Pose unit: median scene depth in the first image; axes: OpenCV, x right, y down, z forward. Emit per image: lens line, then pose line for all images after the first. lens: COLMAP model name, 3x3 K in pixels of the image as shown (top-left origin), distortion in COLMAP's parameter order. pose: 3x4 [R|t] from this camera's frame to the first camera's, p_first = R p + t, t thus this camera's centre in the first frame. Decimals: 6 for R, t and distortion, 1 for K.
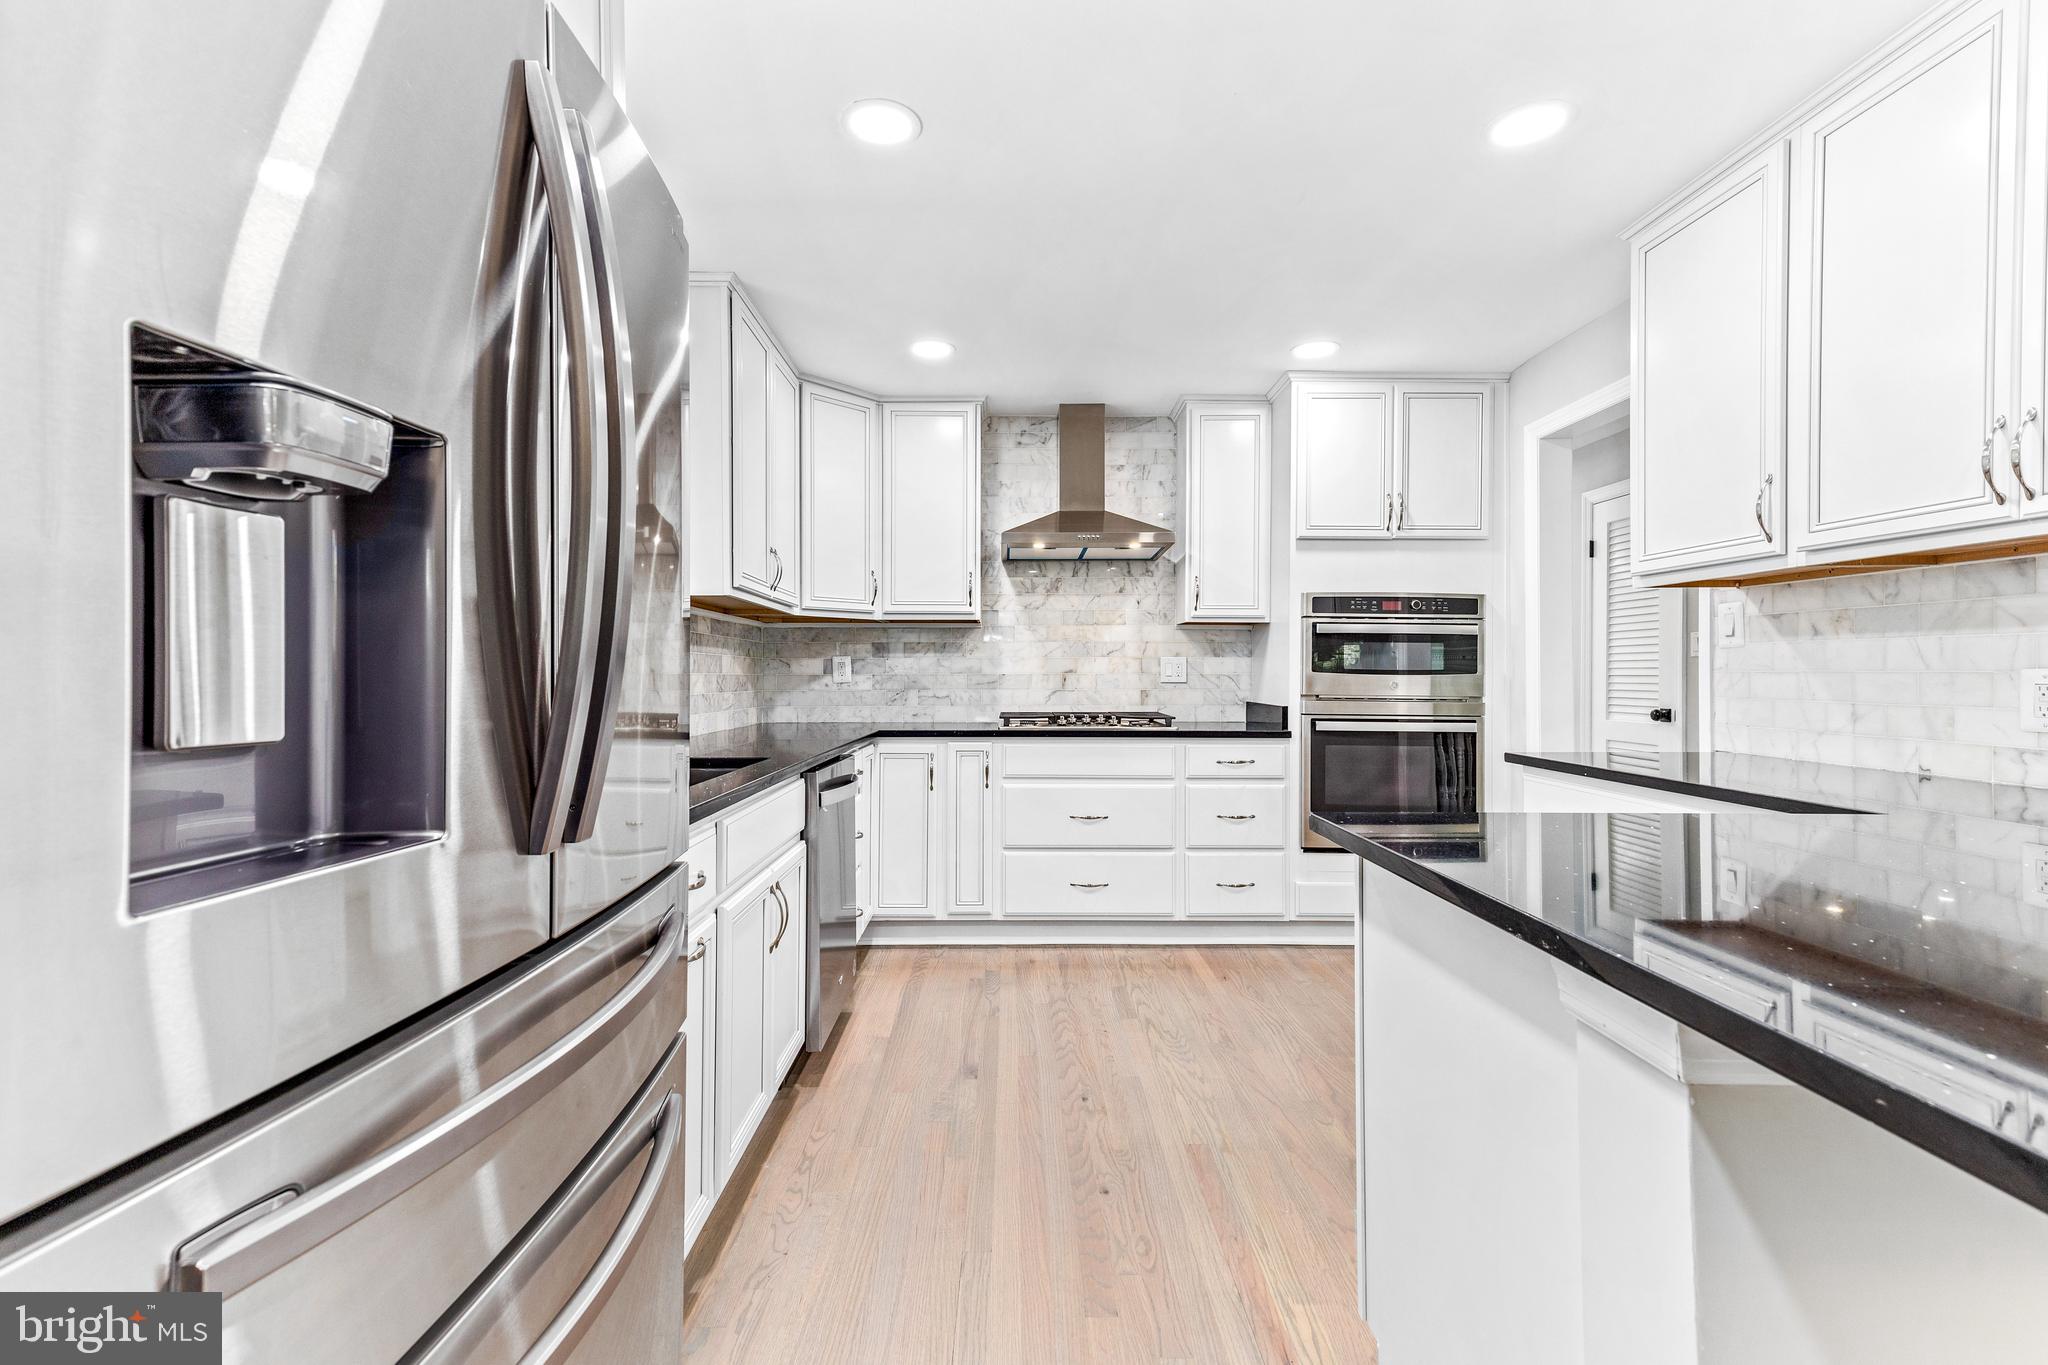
lens RADIAL K [[919.5, 0, 1025.5], [0, 919.5, 675.4], [0, 0, 1]] dist [0.024691, 0.000660]
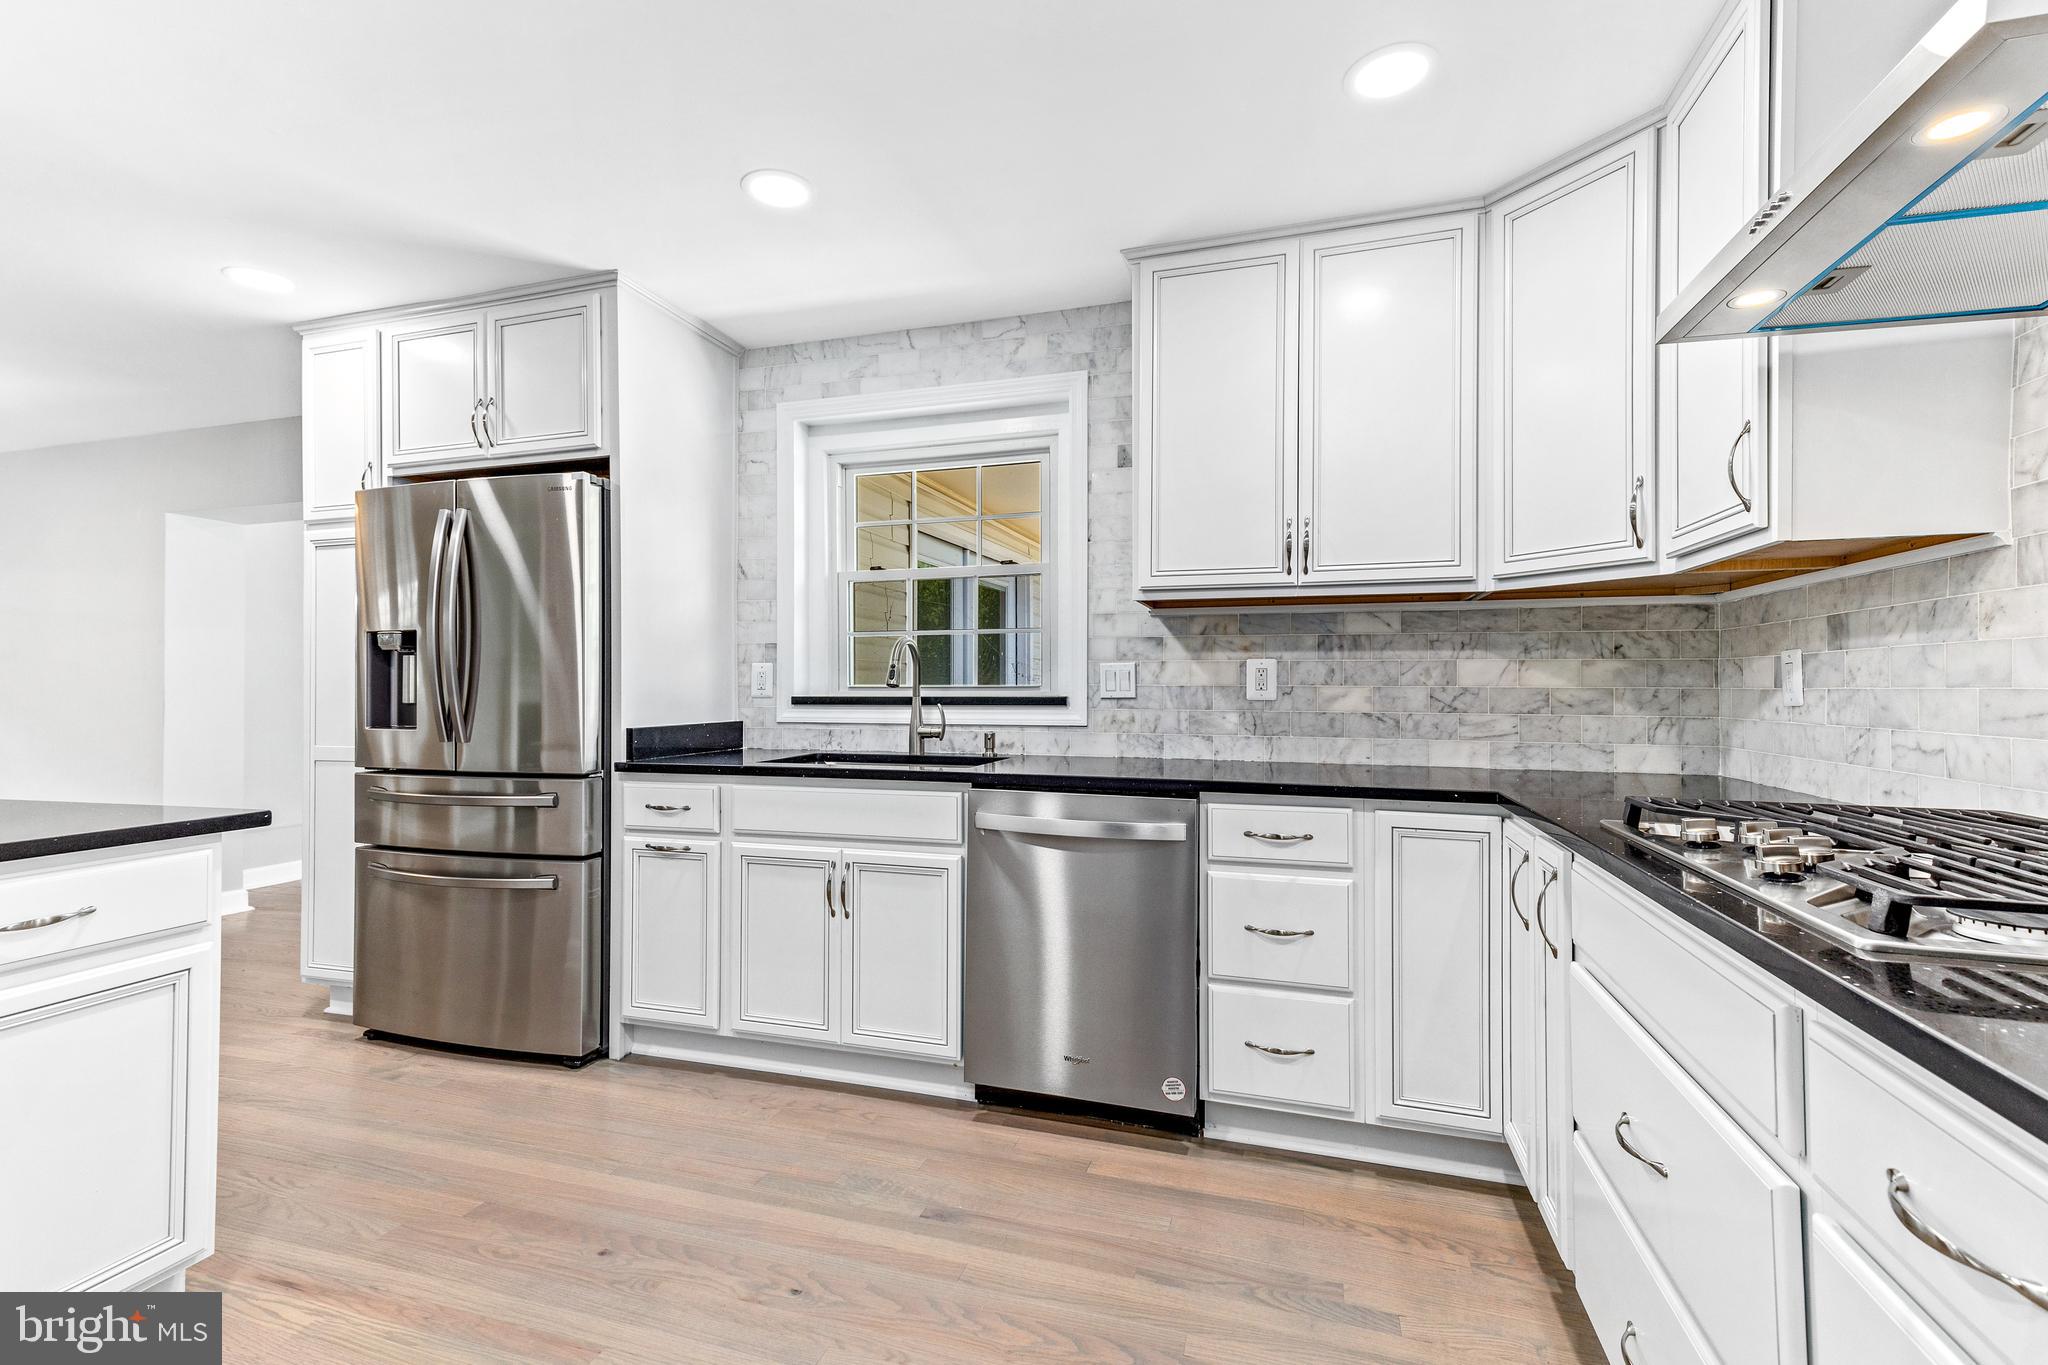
lens RADIAL K [[919.5, 0, 1011.6], [0, 919.5, 681.0], [0, 0, 1]] dist [0.024691, 0.000660]
pose [[-0.328669, -0.003450, -0.944439, 0.411014], [-0.000315, 0.999994, -0.003543, -0.003253], [0.944445, -0.000867, -0.328668, 0.837388]]
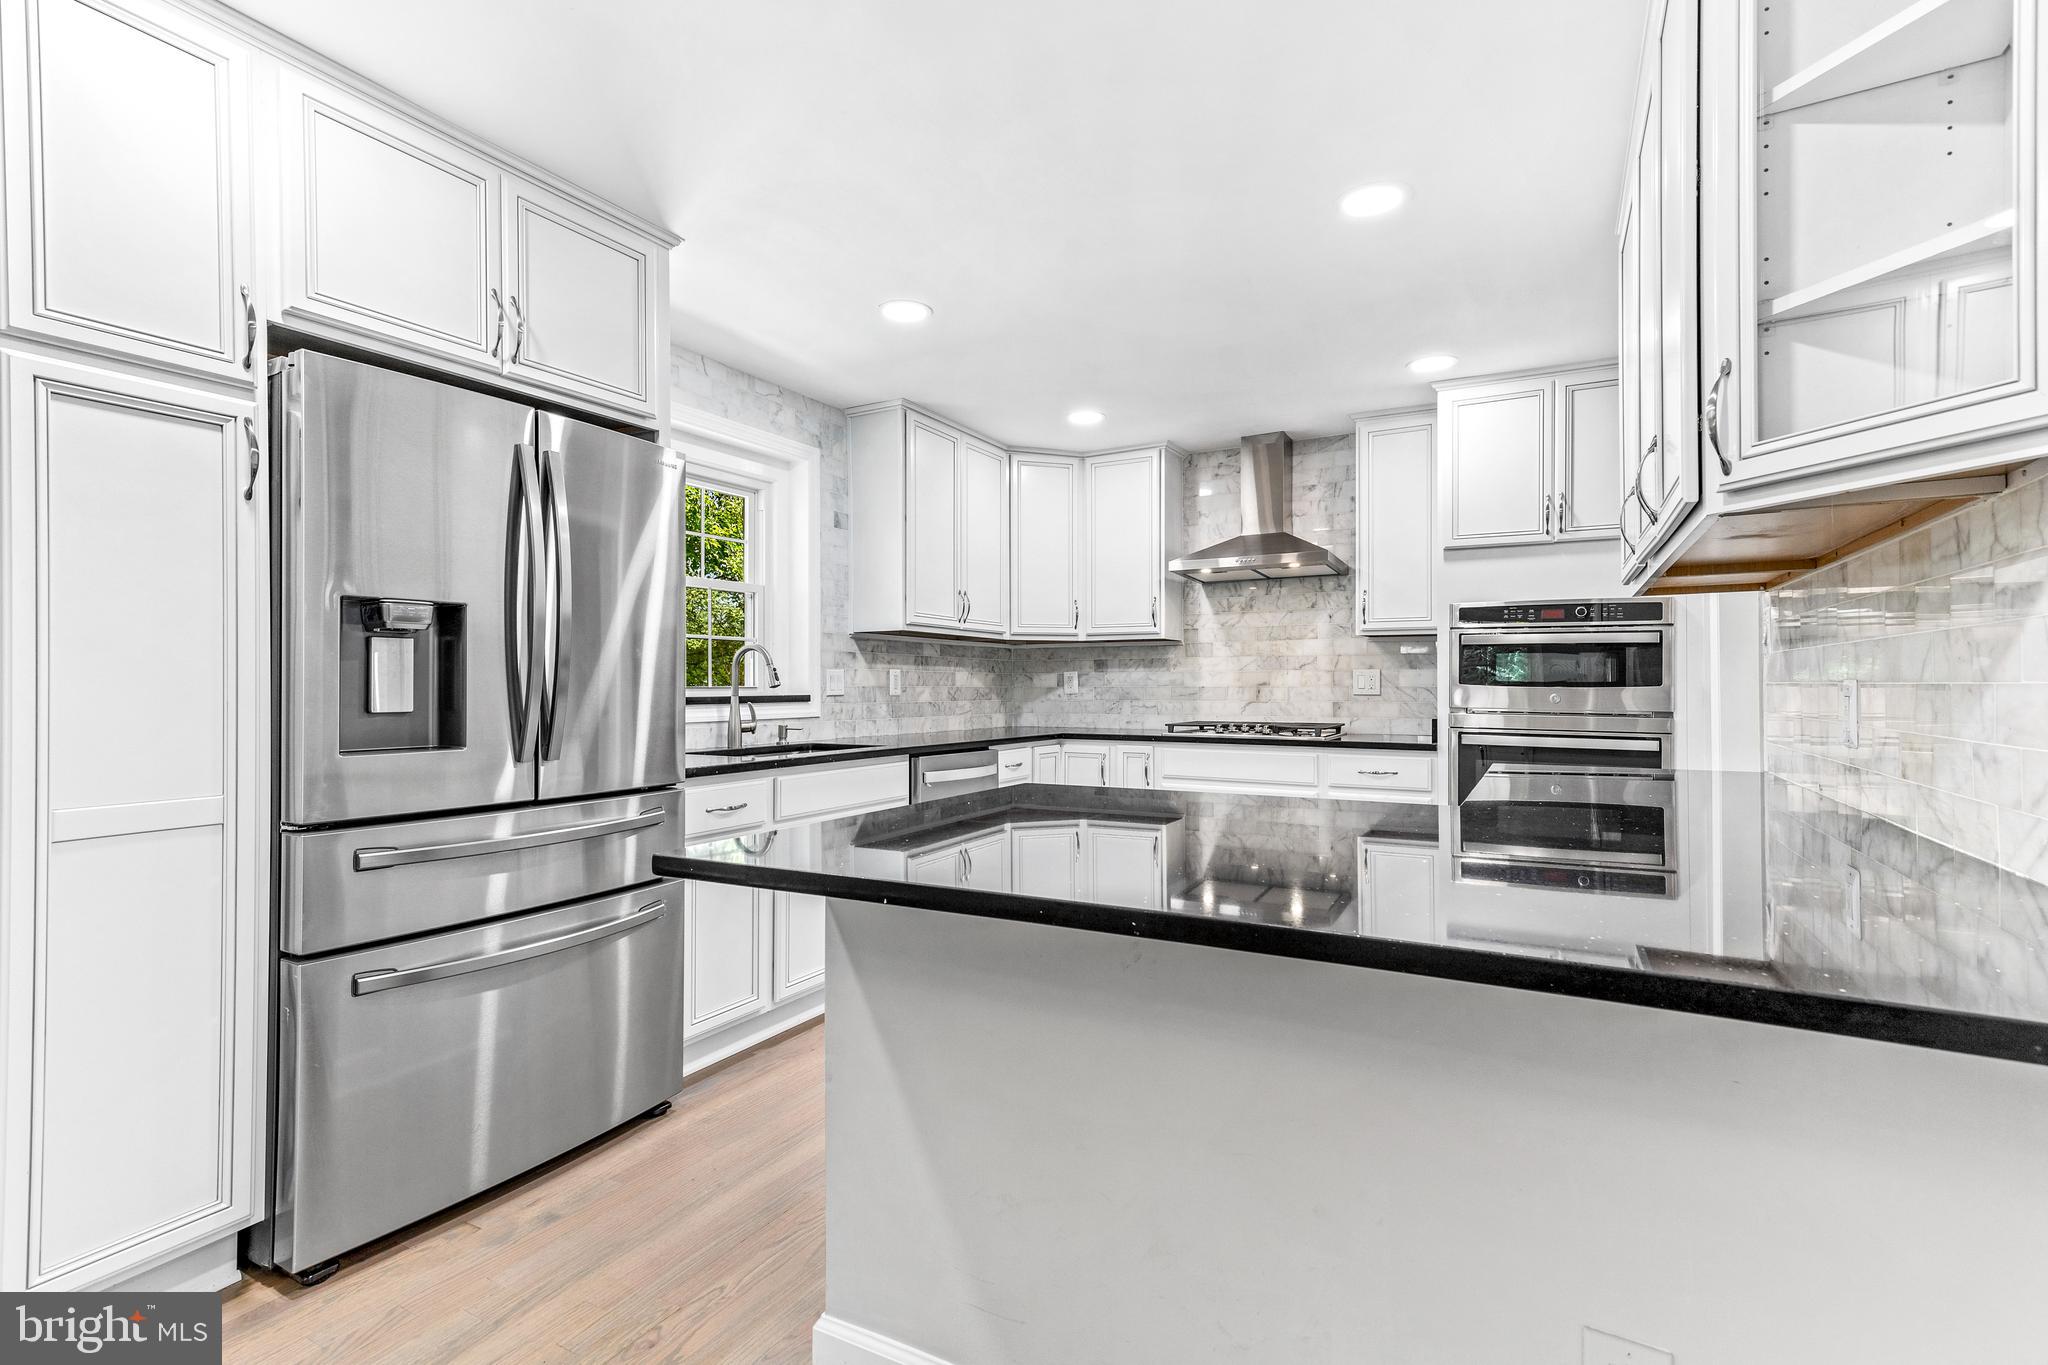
lens RADIAL K [[970.4, 0, 1022.6], [0, 970.4, 681.4], [0, 0, 1]] dist [0.023205, 0.000480]
pose [[0.866230, -0.003736, -0.499632, 0.398023], [0.001010, 0.999983, -0.005726, -0.001269], [0.499645, 0.004456, 0.866219, -0.121341]]
